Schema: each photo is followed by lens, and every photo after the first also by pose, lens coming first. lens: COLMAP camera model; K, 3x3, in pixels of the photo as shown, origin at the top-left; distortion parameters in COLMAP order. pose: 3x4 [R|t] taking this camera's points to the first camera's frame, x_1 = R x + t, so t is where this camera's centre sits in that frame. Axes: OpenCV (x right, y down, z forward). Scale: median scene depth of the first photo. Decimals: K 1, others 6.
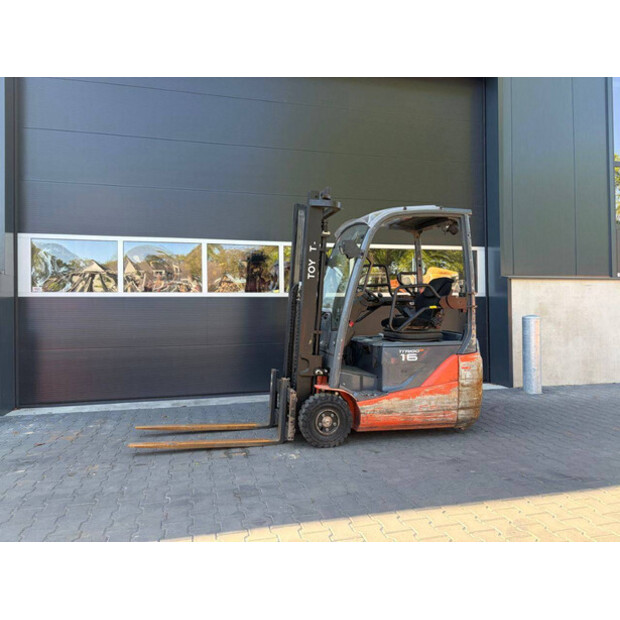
lens RADIAL K [[466.9, 0, 310.0], [0, 466.9, 310.0], [0, 0, 1]] dist [0.068551, -0.076352]
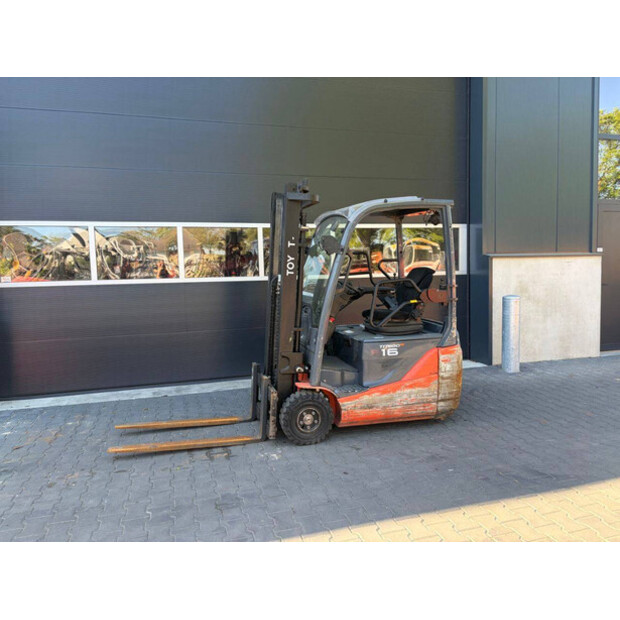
lens RADIAL K [[466.9, 0, 310.0], [0, 466.9, 310.0], [0, 0, 1]] dist [0.068551, -0.076352]
pose [[0.999263, -0.016937, 0.034457, 0.008653], [0.013786, 0.995872, 0.089719, -0.078693], [-0.035834, -0.089178, 0.995371, 0.021321]]
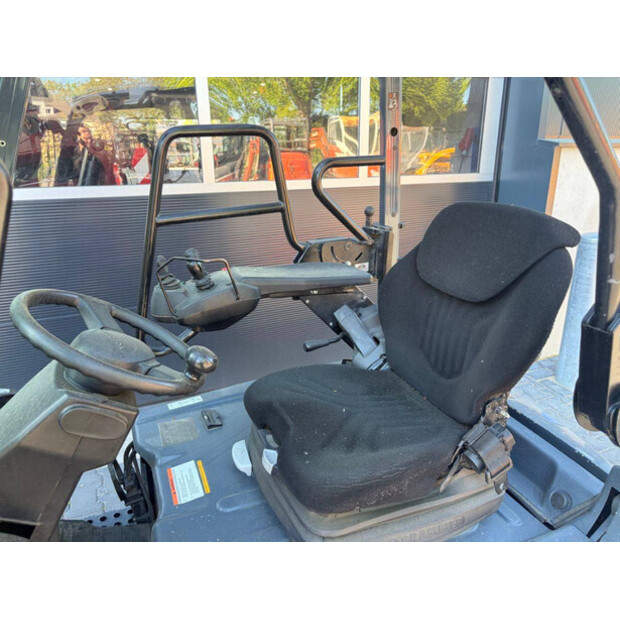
lens RADIAL K [[466.9, 0, 310.0], [0, 466.9, 310.0], [0, 0, 1]] dist [0.068551, -0.076352]
pose [[0.987552, -0.048283, 0.149696, 0.167761], [-0.004193, 0.943302, 0.331908, -0.107593], [-0.157234, -0.328404, 0.931358, 0.864421]]
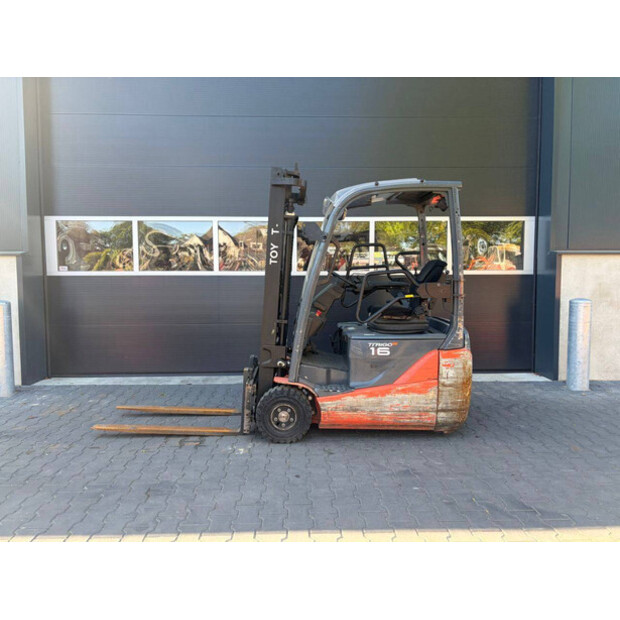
lens RADIAL K [[466.9, 0, 310.0], [0, 466.9, 310.0], [0, 0, 1]] dist [0.068551, -0.076352]
pose [[0.975761, 0.021706, -0.217760, 0.268523], [-0.005073, 0.997045, 0.076652, -0.045990], [0.218780, -0.073689, 0.972988, 0.097505]]
